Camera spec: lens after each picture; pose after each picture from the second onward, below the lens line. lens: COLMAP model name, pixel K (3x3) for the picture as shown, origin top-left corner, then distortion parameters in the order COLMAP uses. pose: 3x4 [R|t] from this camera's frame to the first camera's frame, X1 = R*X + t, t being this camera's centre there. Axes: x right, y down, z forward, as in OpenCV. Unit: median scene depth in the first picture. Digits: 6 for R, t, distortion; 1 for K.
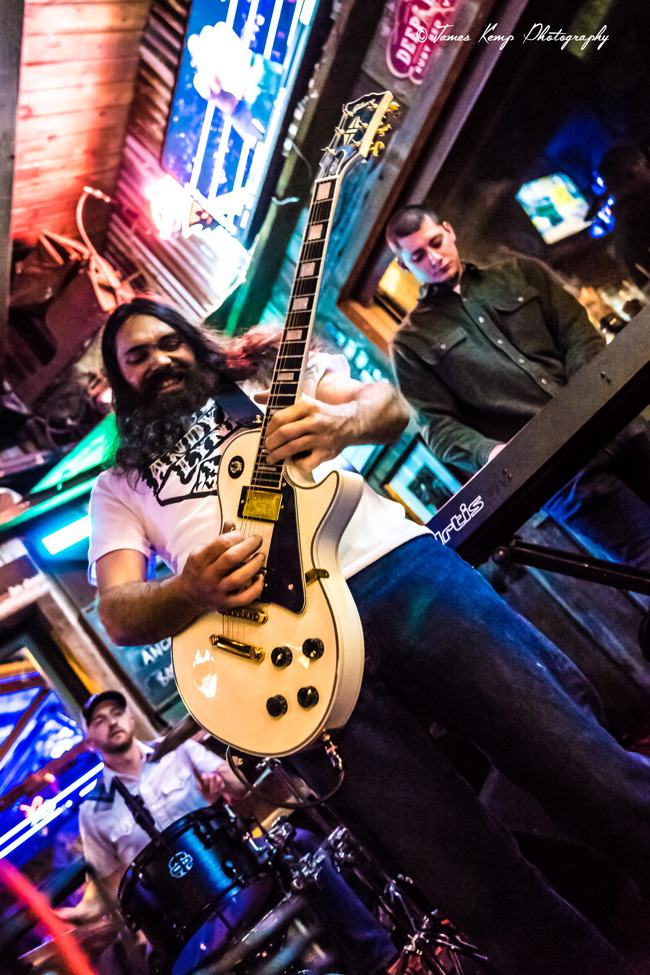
lens RADIAL K [[746.7, 0, 326.8], [0, 746.7, 441.2], [0, 0, 1]] dist [-0.134735, 0.089467]
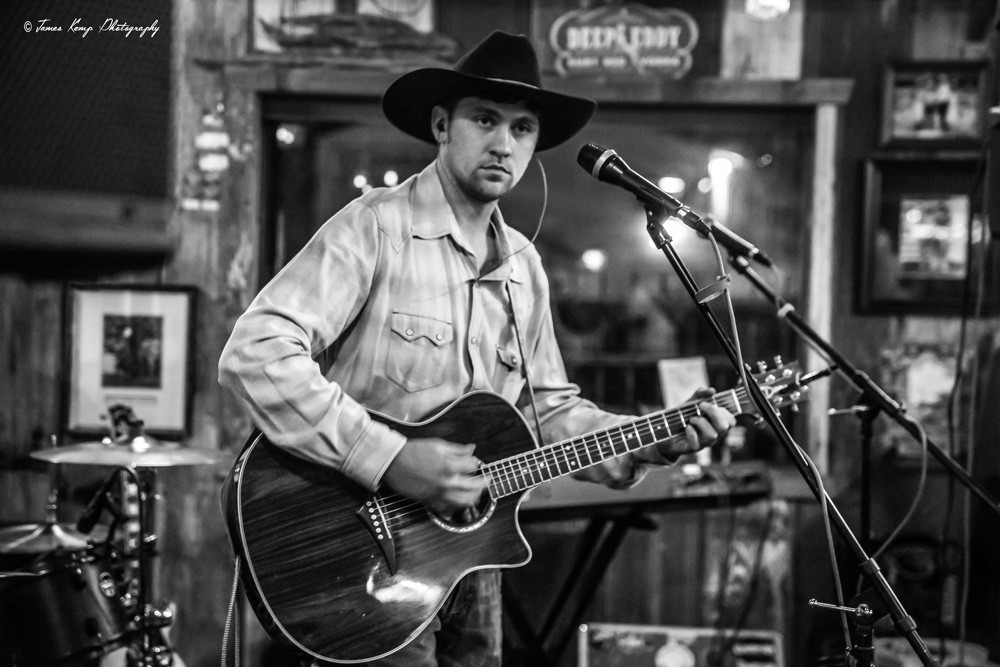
lens RADIAL K [[1838.0, 0, 500.0], [0, 1838.0, 333.5], [0, 0, 1]] dist [0.390208, -0.032734]
pose [[0.345298, 0.643174, 0.683444, -0.983390], [-0.626349, 0.700252, -0.342540, 0.454583], [-0.698896, -0.309797, 0.644647, -0.439370]]
